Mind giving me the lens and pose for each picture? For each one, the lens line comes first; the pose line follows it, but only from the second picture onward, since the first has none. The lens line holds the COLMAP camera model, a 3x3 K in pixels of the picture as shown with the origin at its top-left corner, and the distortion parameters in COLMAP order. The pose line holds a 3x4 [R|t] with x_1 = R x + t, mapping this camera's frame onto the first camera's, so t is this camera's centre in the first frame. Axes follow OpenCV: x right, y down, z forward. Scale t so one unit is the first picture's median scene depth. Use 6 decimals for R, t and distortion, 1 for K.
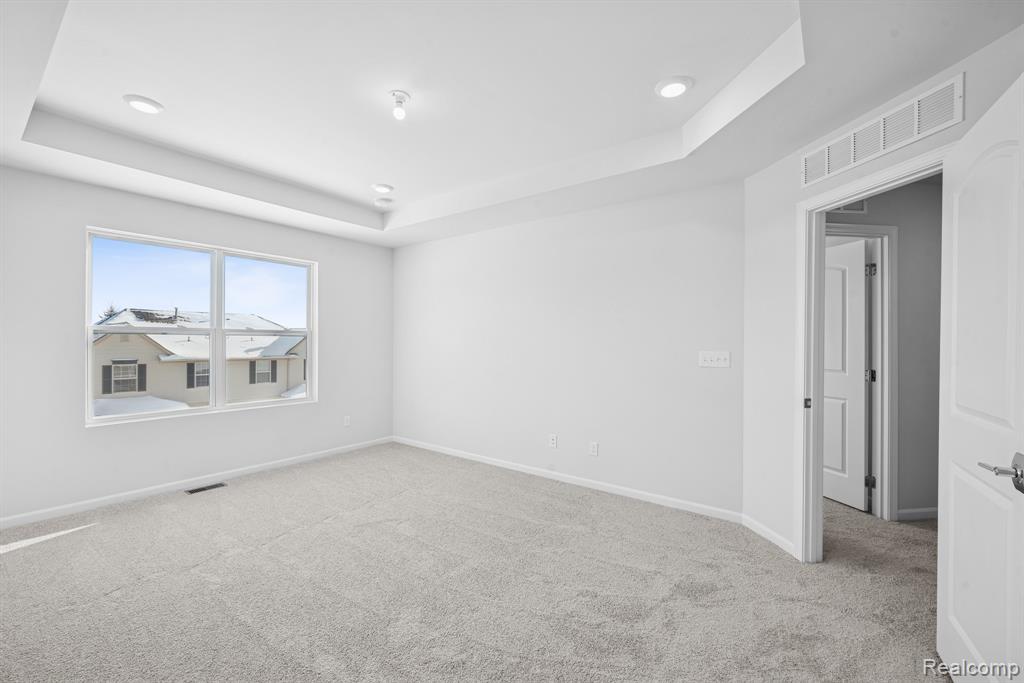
lens RADIAL K [[437.6, 0, 512.0], [0, 437.6, 341.5], [0, 0, 1]] dist [-0.002501, -0.000196]
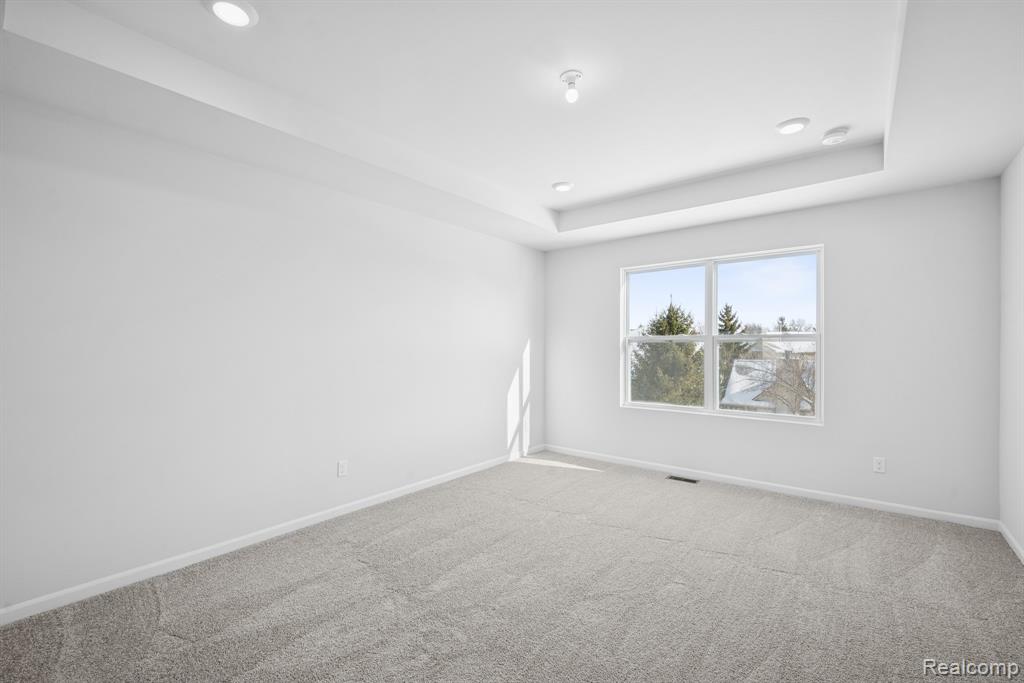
lens RADIAL K [[437.6, 0, 512.0], [0, 437.6, 341.5], [0, 0, 1]] dist [-0.002501, -0.000196]
pose [[-0.045883, -0.016742, -0.998807, 0.415579], [-0.002095, 0.999859, -0.016664, 0.004751], [0.998945, 0.001328, -0.045911, 0.589649]]
